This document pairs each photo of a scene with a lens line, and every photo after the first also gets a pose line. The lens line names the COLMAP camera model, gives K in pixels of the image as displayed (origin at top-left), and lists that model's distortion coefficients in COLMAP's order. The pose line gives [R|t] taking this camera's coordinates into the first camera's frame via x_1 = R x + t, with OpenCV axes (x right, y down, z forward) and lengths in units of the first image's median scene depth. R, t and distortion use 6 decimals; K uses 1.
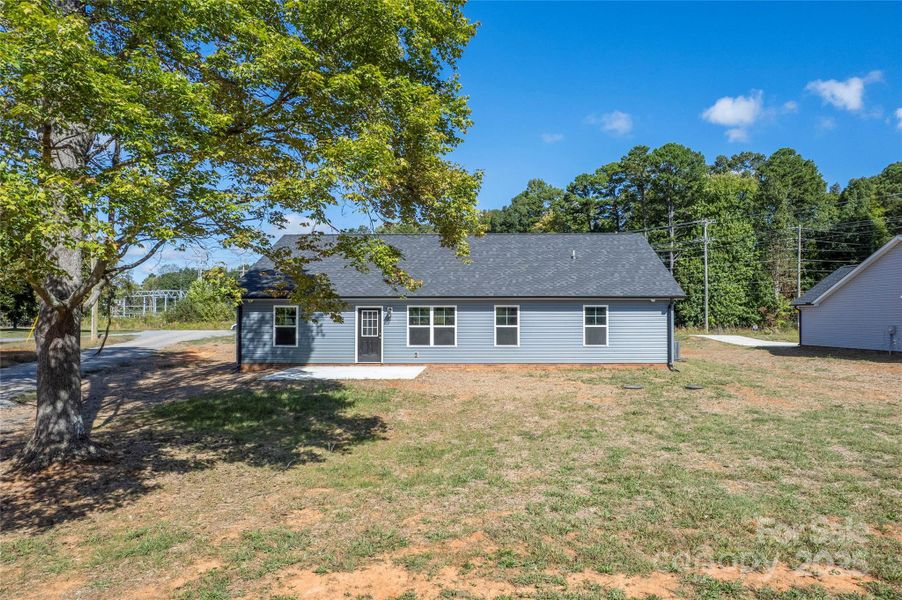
lens RADIAL K [[412.8, 0, 449.1], [0, 412.8, 300.4], [0, 0, 1]] dist [-0.002965, -0.000121]
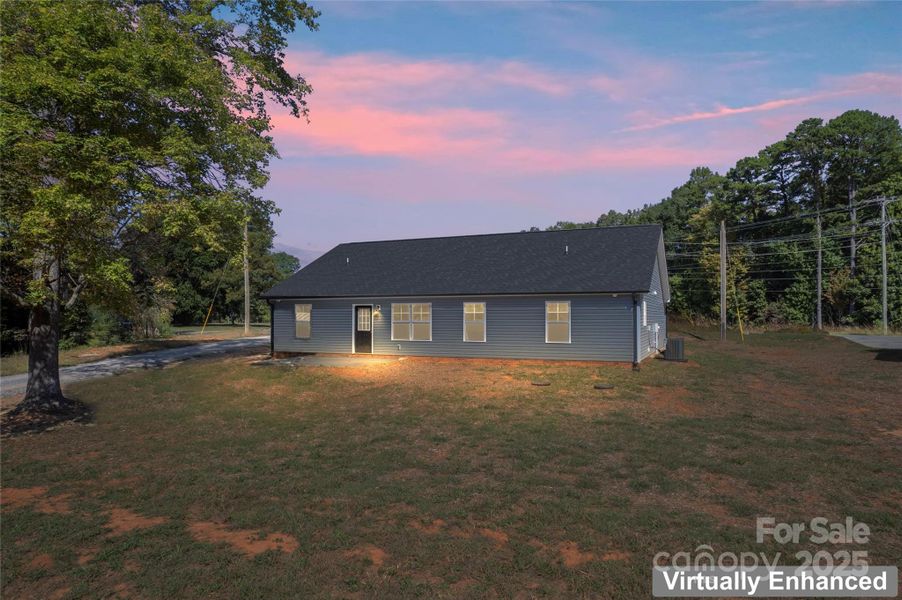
lens RADIAL K [[393.3, 0, 451.0], [0, 393.3, 300.0], [0, 0, 1]] dist [-0.002695, -0.000223]
pose [[0.956013, -0.012061, -0.293076, 0.925654], [0.013059, 0.999914, 0.001446, 0.010427], [0.293033, -0.005210, 0.956088, 0.072666]]
